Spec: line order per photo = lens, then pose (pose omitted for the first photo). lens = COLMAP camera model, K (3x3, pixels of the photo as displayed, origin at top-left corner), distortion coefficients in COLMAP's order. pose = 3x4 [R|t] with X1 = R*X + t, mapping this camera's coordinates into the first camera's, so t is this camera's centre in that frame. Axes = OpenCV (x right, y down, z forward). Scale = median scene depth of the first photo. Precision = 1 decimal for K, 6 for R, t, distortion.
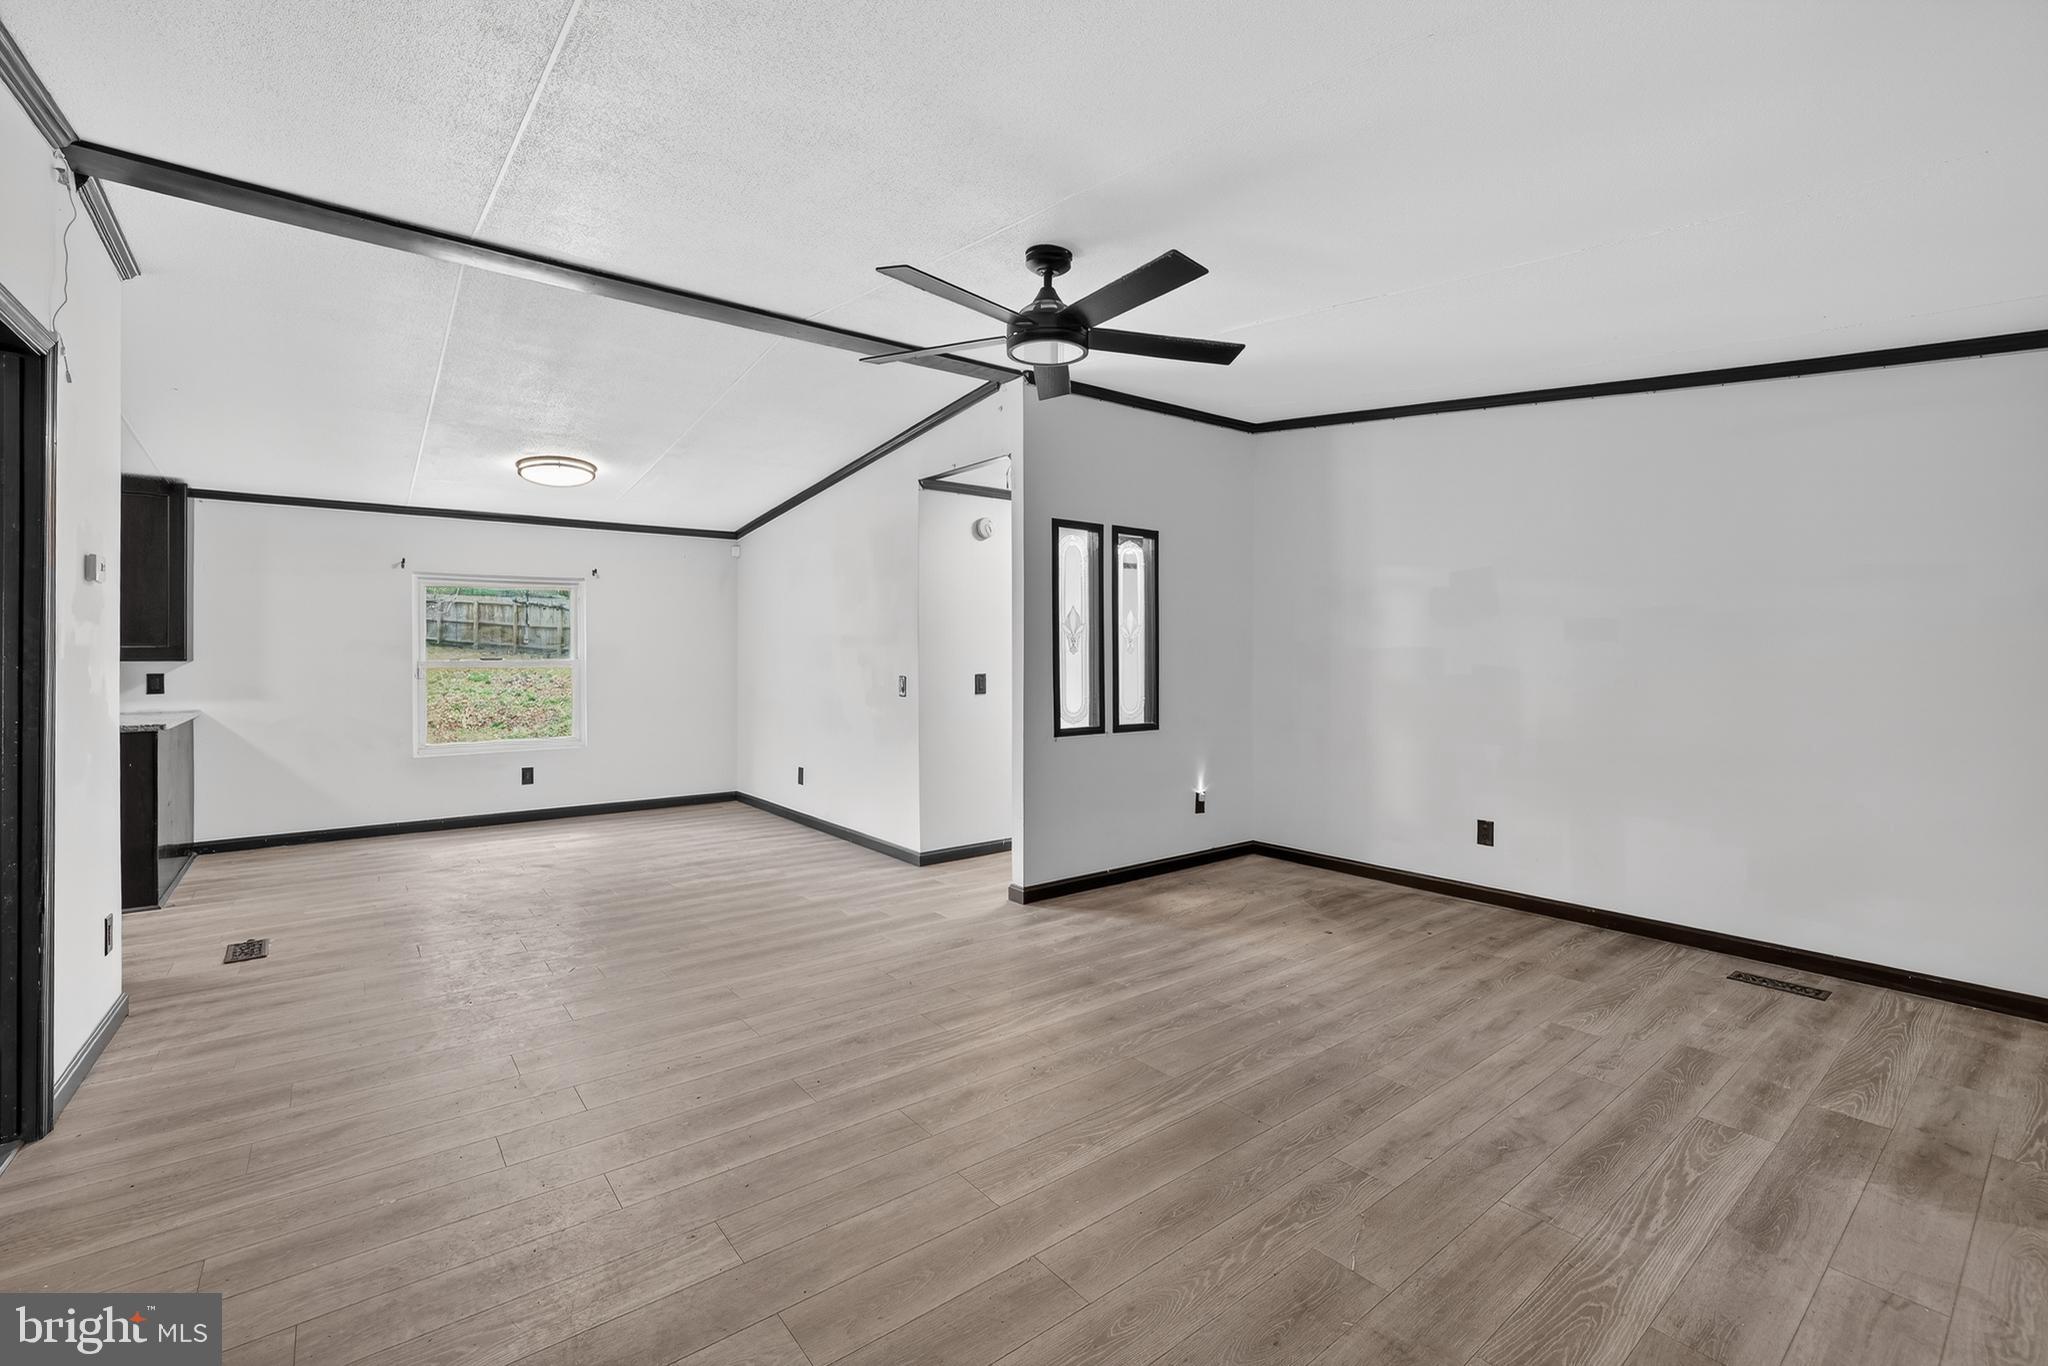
lens RADIAL K [[882.9, 0, 1024.5], [0, 882.9, 658.3], [0, 0, 1]] dist [-0.037127, 0.013741]
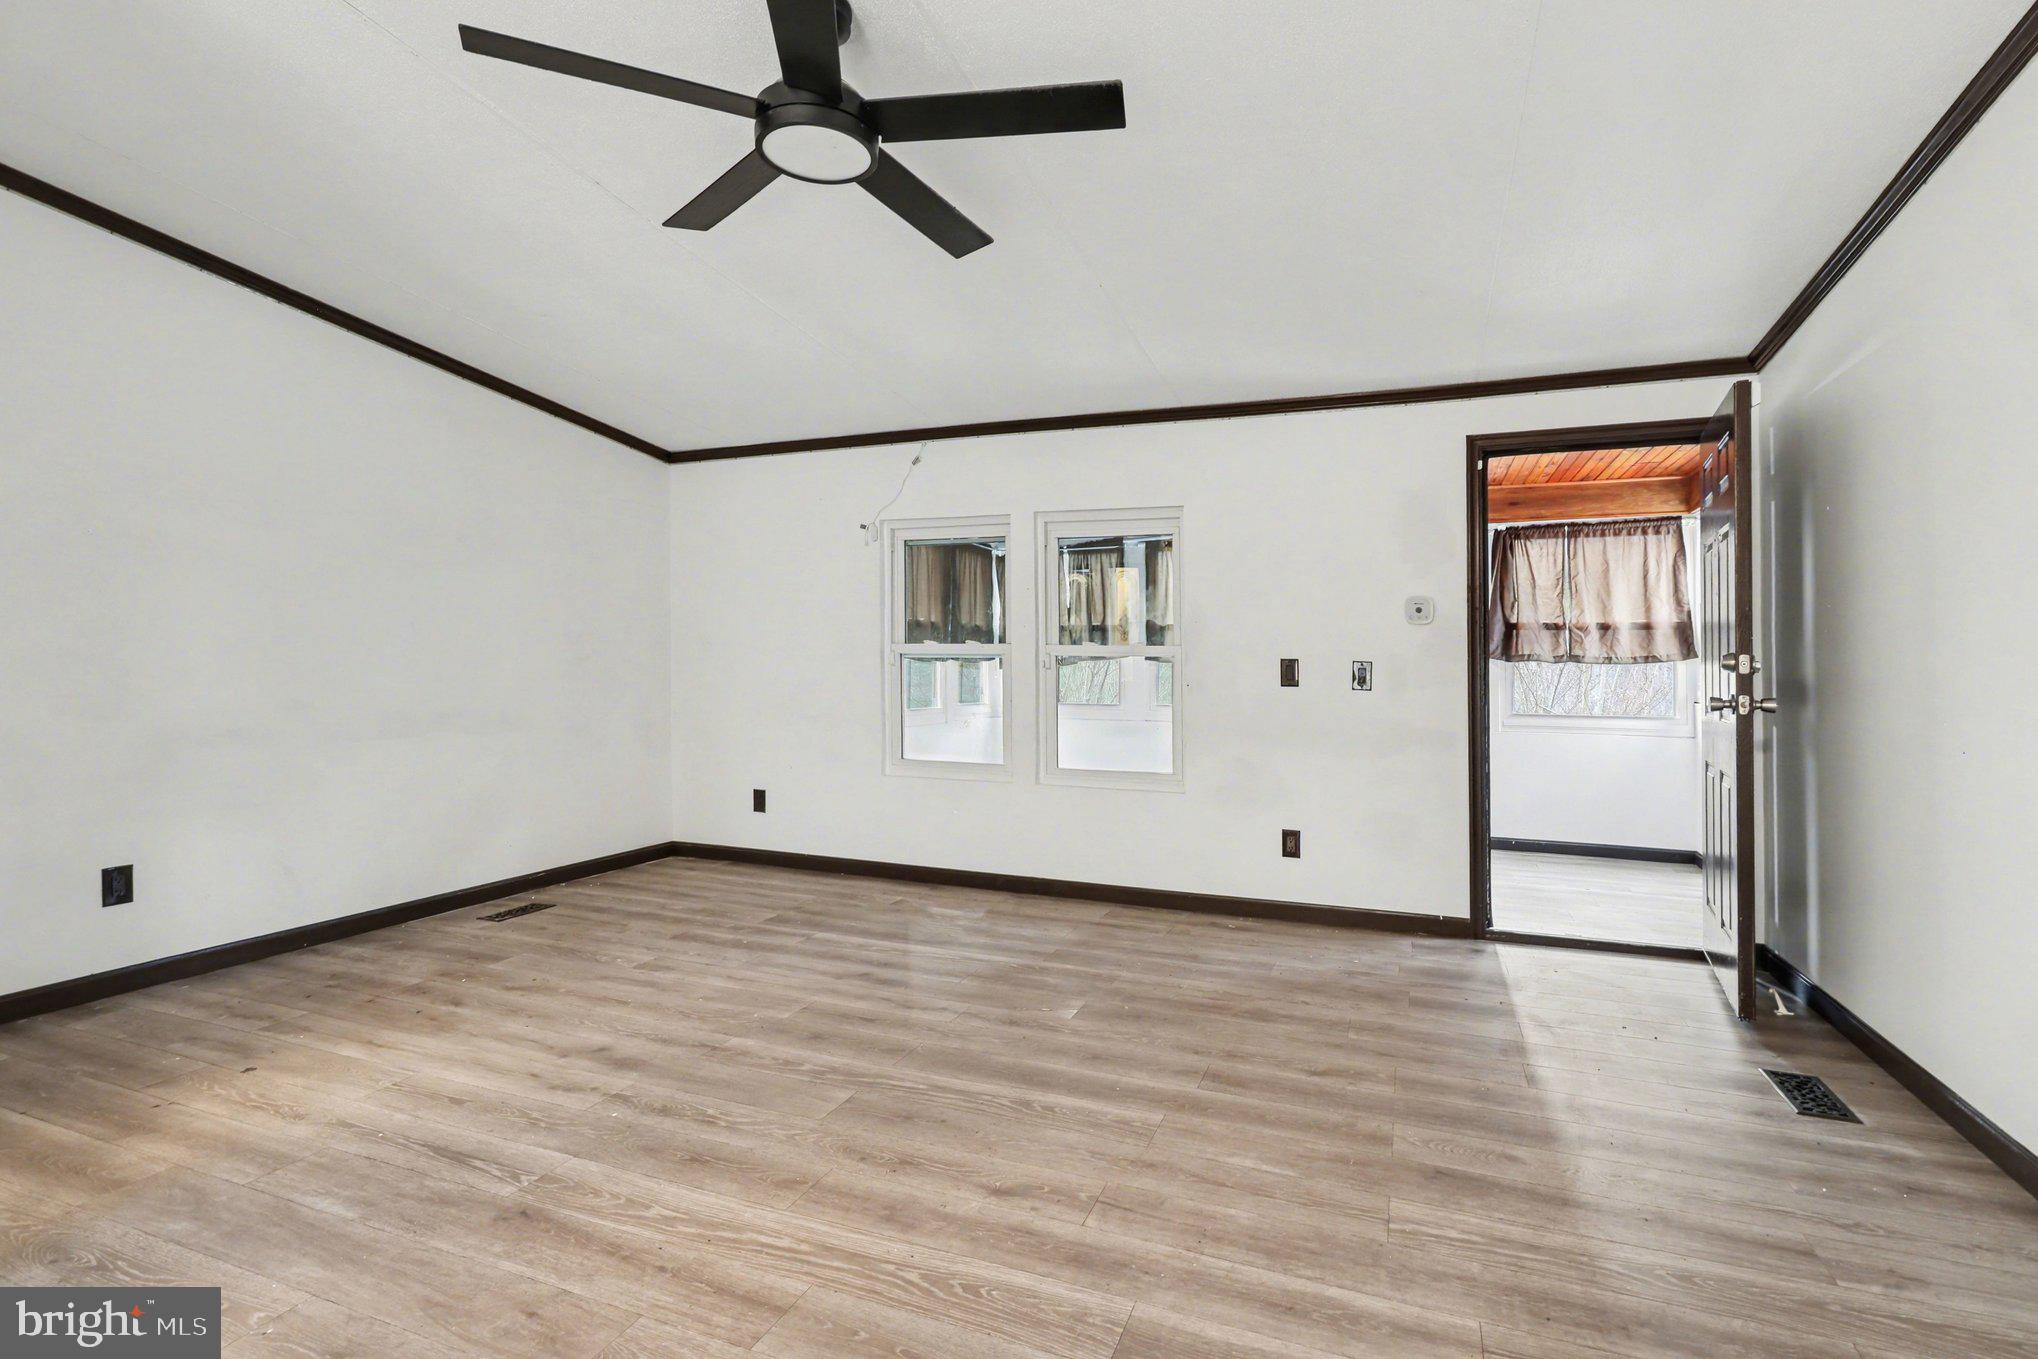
lens RADIAL K [[962.0, 0, 1046.7], [0, 962.0, 663.7], [0, 0, 1]] dist [-0.005959, -0.000037]
pose [[-0.512479, -0.007265, 0.858669, -0.606140], [-0.007140, 0.999966, 0.004200, 0.038028], [-0.858670, -0.003978, -0.512514, 1.080540]]
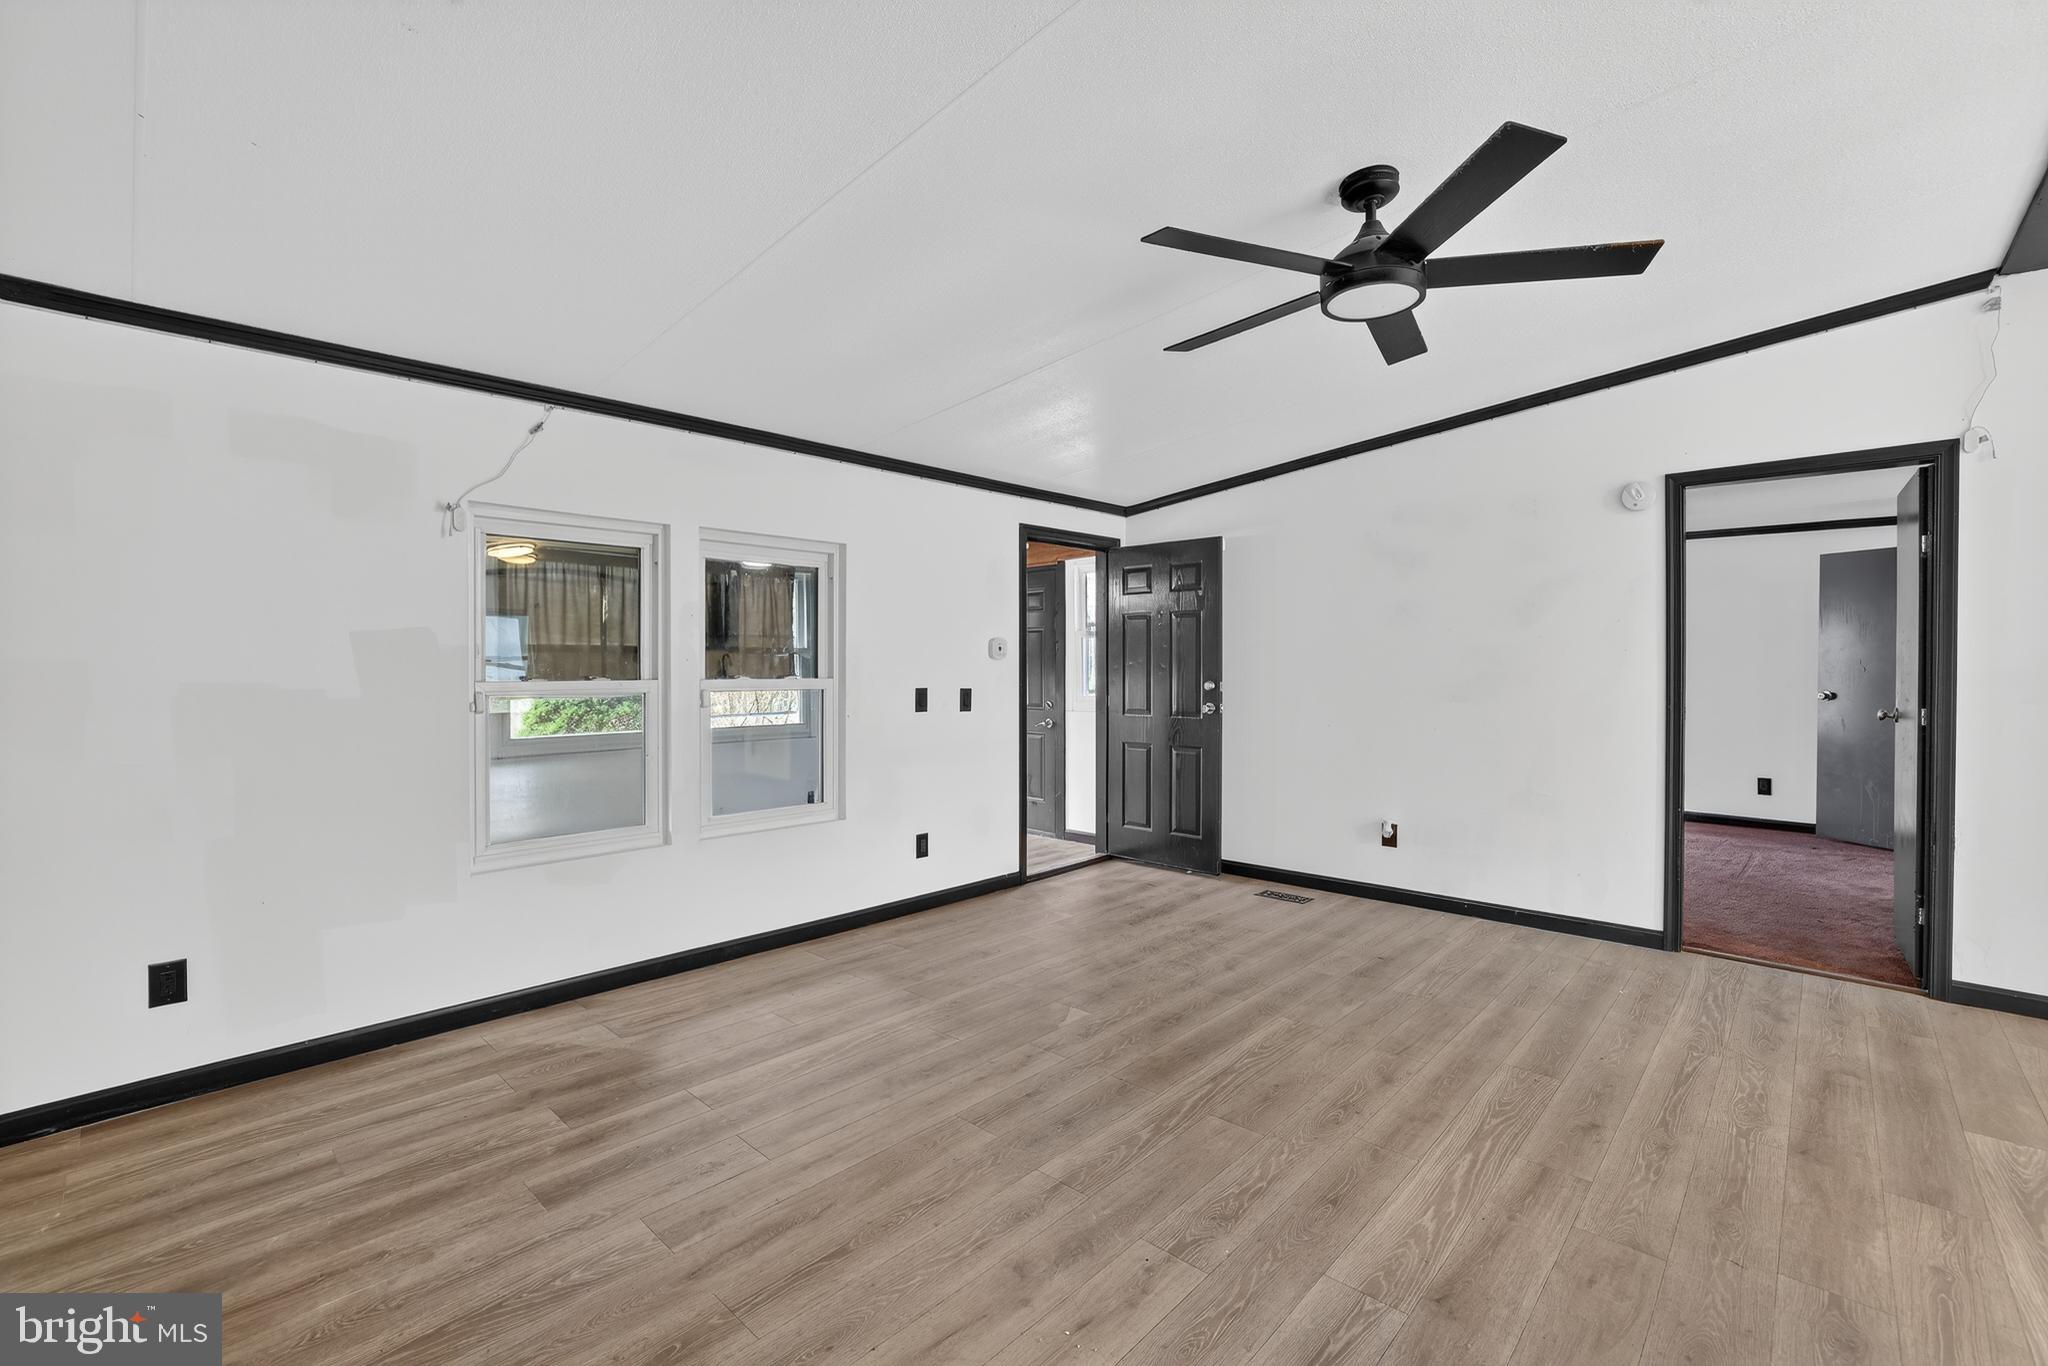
lens RADIAL K [[882.9, 0, 1024.5], [0, 882.9, 658.3], [0, 0, 1]] dist [-0.037127, 0.013741]
pose [[-0.988570, 0.001117, -0.150756, 0.414442], [0.001457, 0.999997, -0.002145, -0.009967], [0.150753, -0.002340, -0.988569, 1.546672]]
